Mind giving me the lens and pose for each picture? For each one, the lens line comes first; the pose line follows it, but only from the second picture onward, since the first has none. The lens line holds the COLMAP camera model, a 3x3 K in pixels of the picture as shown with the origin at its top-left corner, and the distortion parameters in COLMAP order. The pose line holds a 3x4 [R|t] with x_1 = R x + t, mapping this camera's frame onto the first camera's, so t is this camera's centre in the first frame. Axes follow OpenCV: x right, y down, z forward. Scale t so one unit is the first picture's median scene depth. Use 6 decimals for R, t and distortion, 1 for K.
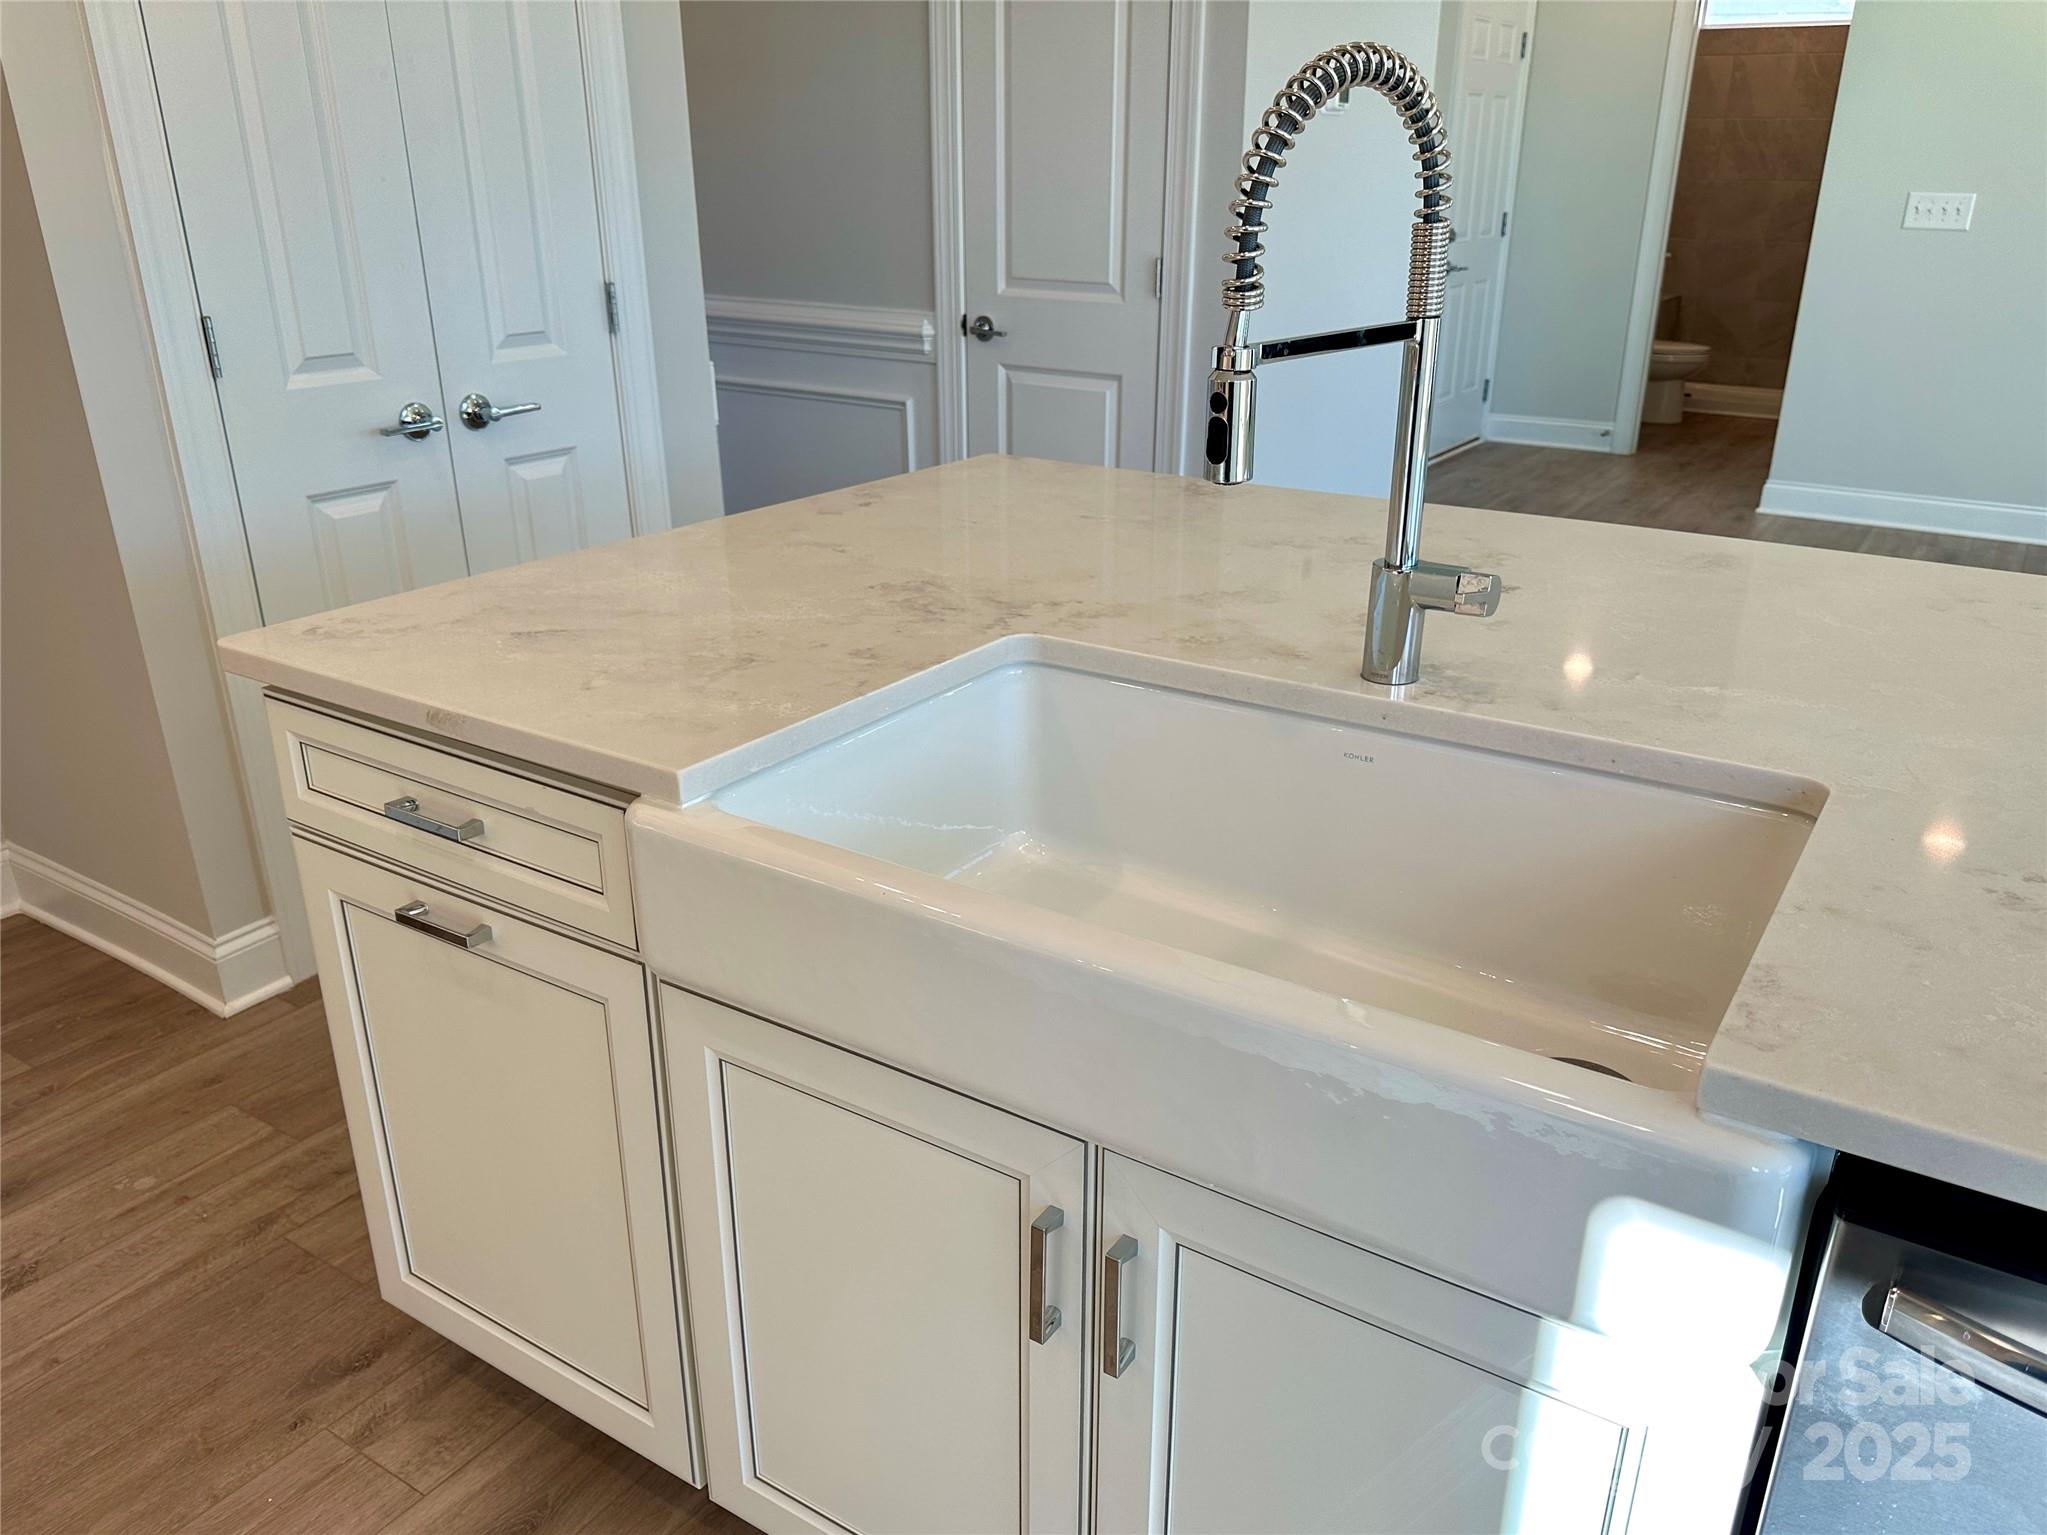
lens RADIAL K [[1528.8, 0, 1023.5], [0, 1528.8, 767.5], [0, 0, 1]] dist [0.000891, -0.000198]
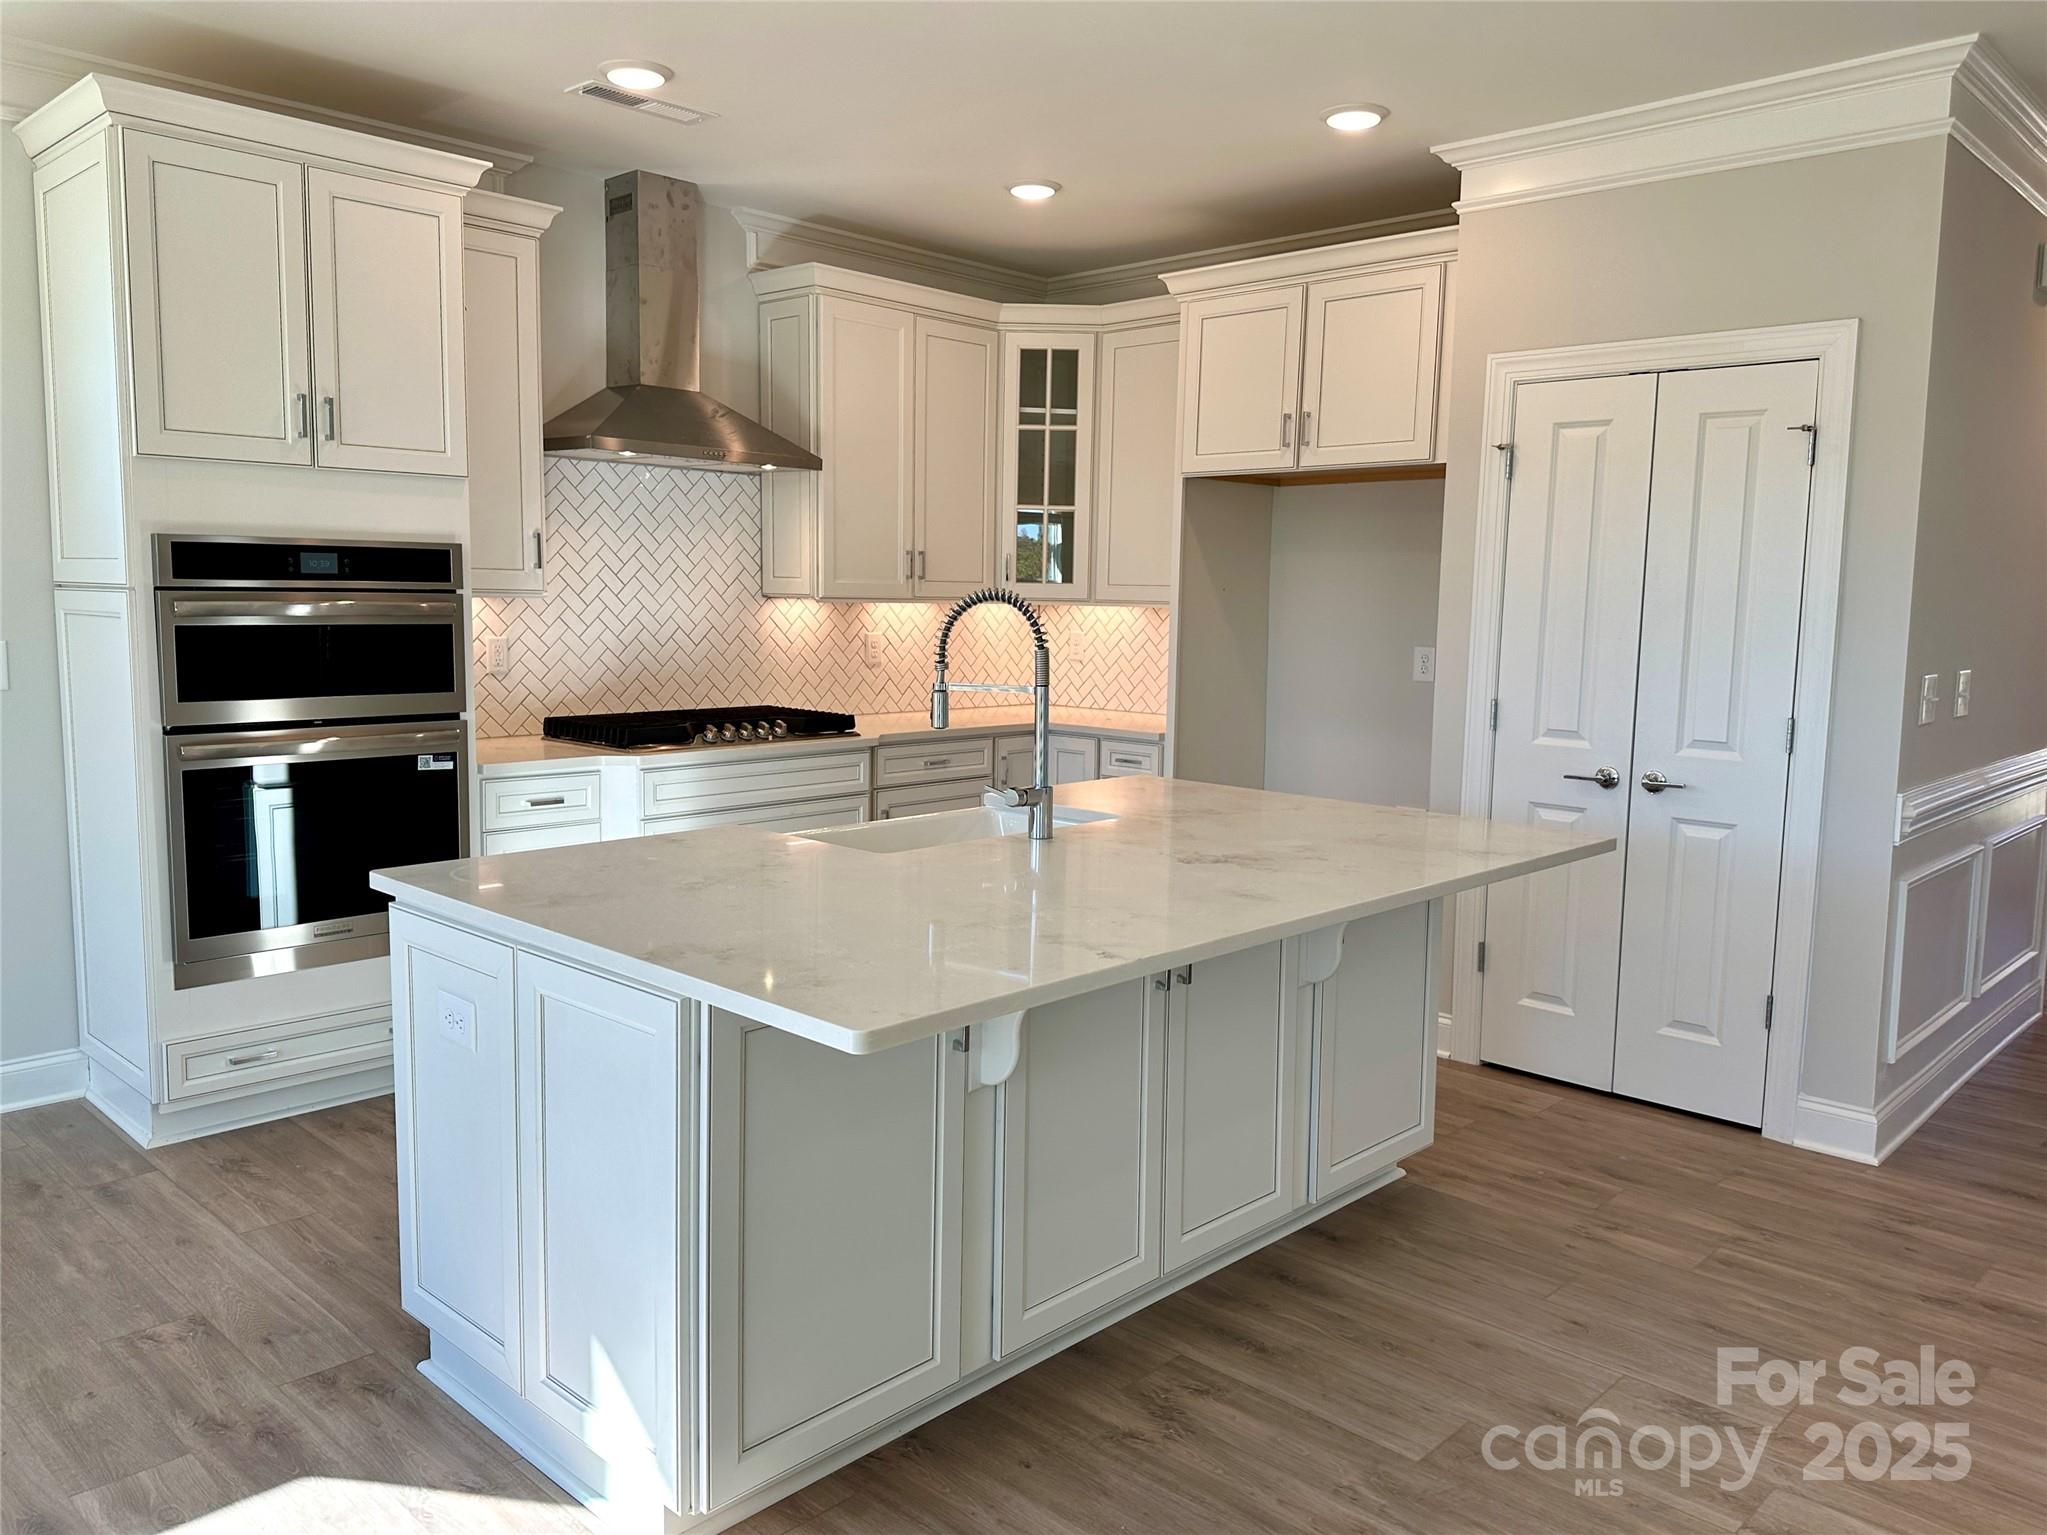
lens RADIAL K [[1481.7, 0, 1027.1], [0, 1481.7, 754.6], [0, 0, 1]] dist [0.088055, -0.000558]
pose [[-0.169439, 0.103102, -0.980133, 1.476668], [-0.383092, 0.909413, 0.161889, -0.313857], [0.908037, 0.402911, -0.114593, 0.707663]]
